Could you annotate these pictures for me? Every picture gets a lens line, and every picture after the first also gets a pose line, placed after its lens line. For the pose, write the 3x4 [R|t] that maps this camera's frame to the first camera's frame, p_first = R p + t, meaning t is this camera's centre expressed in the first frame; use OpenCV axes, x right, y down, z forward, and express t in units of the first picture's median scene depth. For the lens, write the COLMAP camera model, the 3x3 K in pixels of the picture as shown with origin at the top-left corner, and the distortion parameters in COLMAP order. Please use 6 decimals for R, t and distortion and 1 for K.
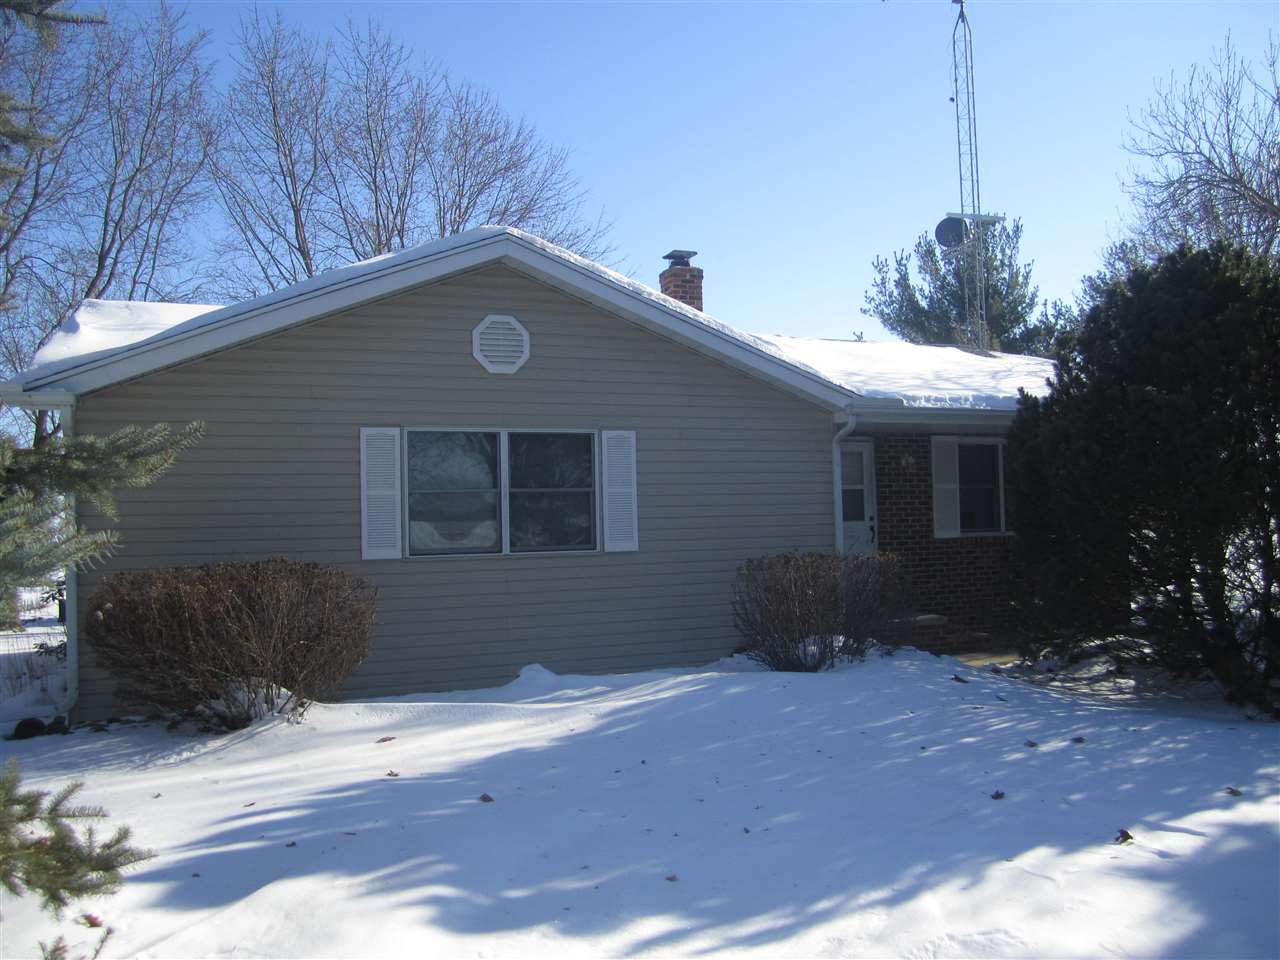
lens RADIAL K [[1080.2, 0, 640.0], [0, 1080.2, 480.0], [0, 0, 1]] dist [-0.015247, -0.003501]
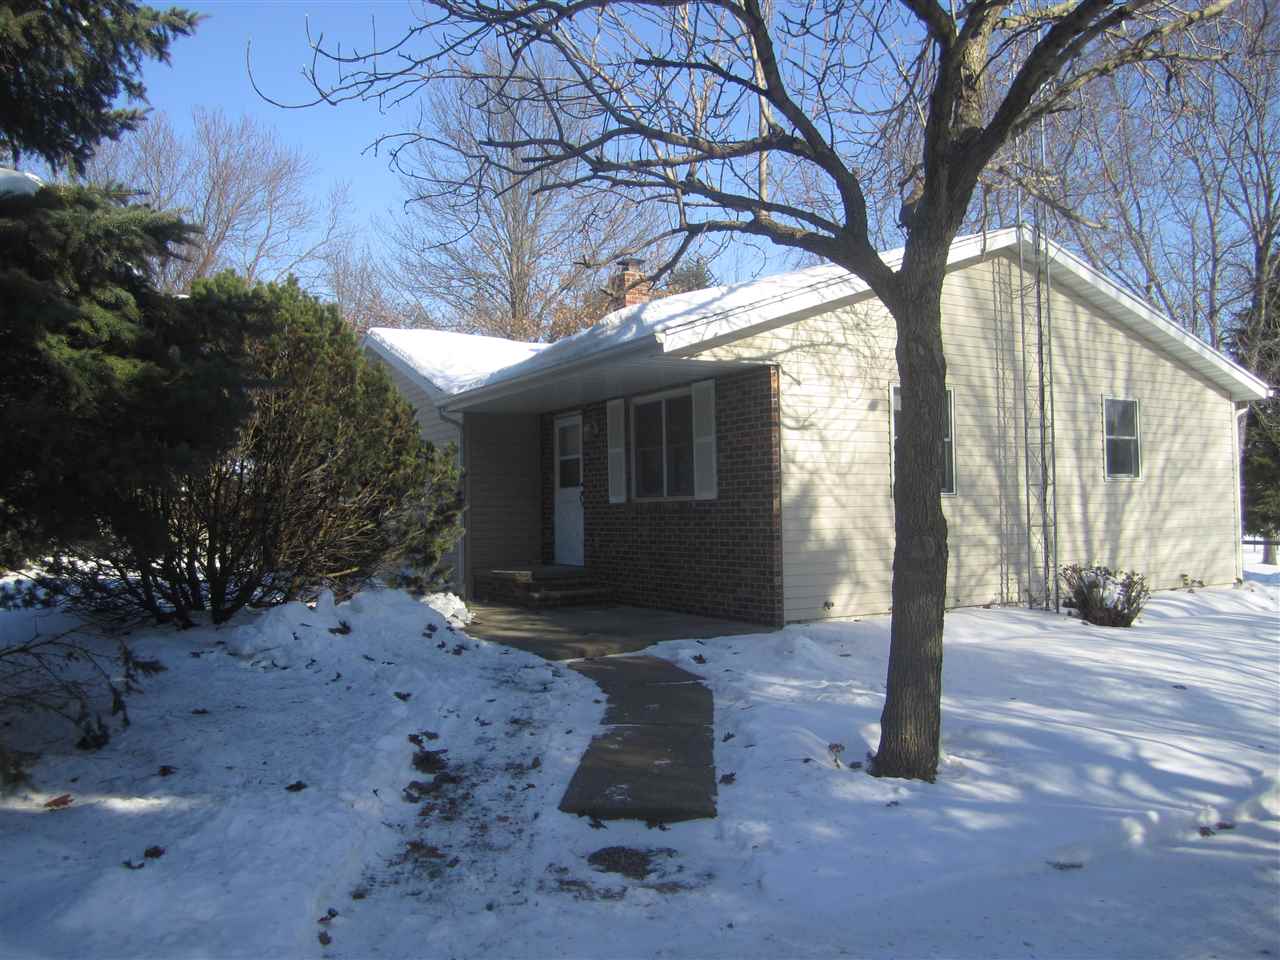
lens RADIAL K [[1080.2, 0, 640.0], [0, 1080.2, 480.0], [0, 0, 1]] dist [-0.015247, -0.003501]
pose [[0.104233, -0.005216, -0.994539, 1.285530], [0.059874, 0.998205, 0.001039, 0.032950], [0.992749, -0.059655, 0.104358, 0.925202]]
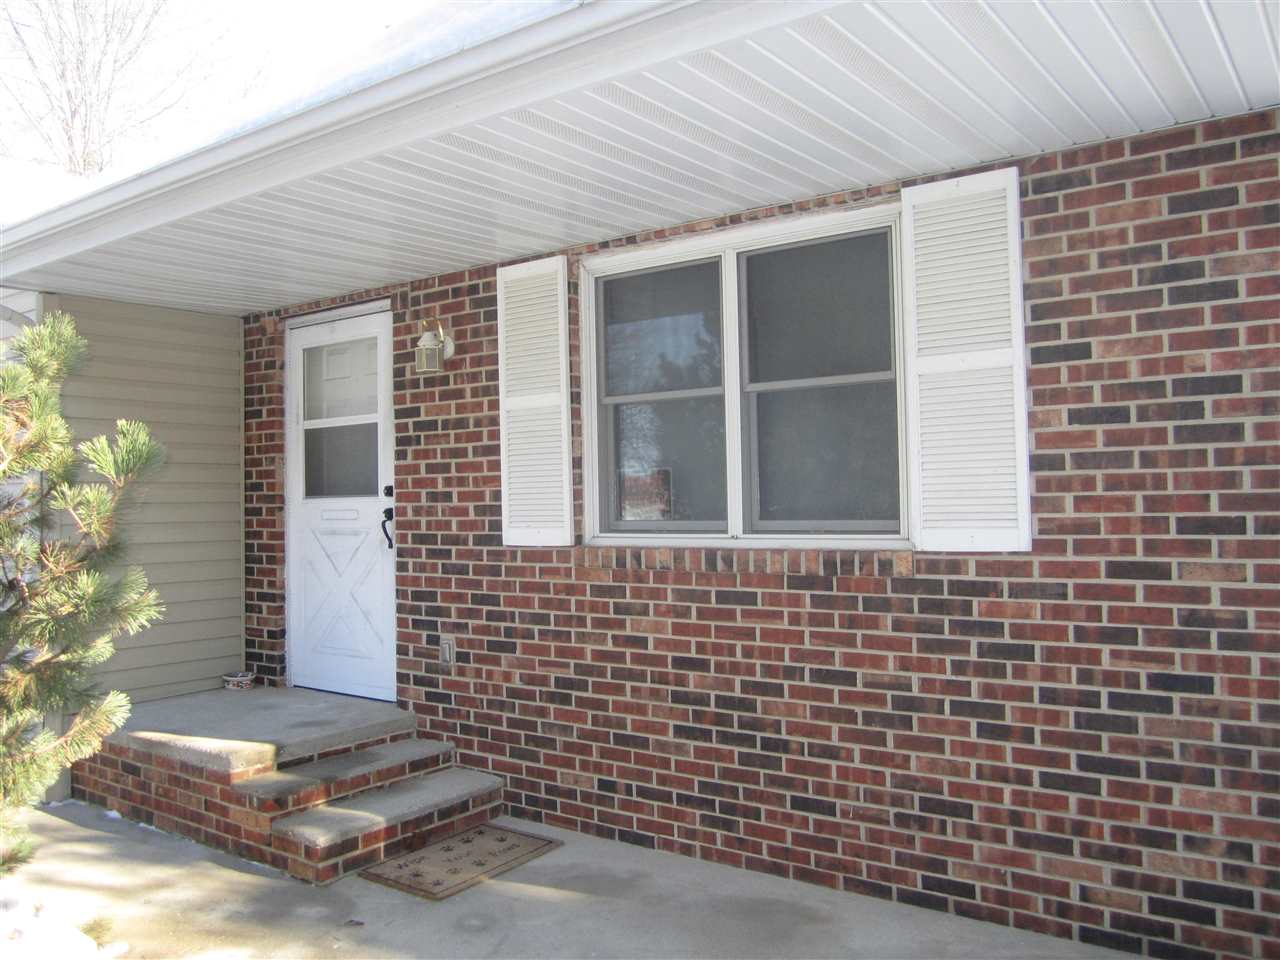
lens RADIAL K [[1080.2, 0, 640.0], [0, 1080.2, 480.0], [0, 0, 1]] dist [-0.015247, -0.003501]
pose [[0.489412, 0.000307, -0.872052, 0.620230], [0.039092, 0.998987, 0.022291, 0.025307], [0.871176, -0.045000, 0.488905, 0.860956]]
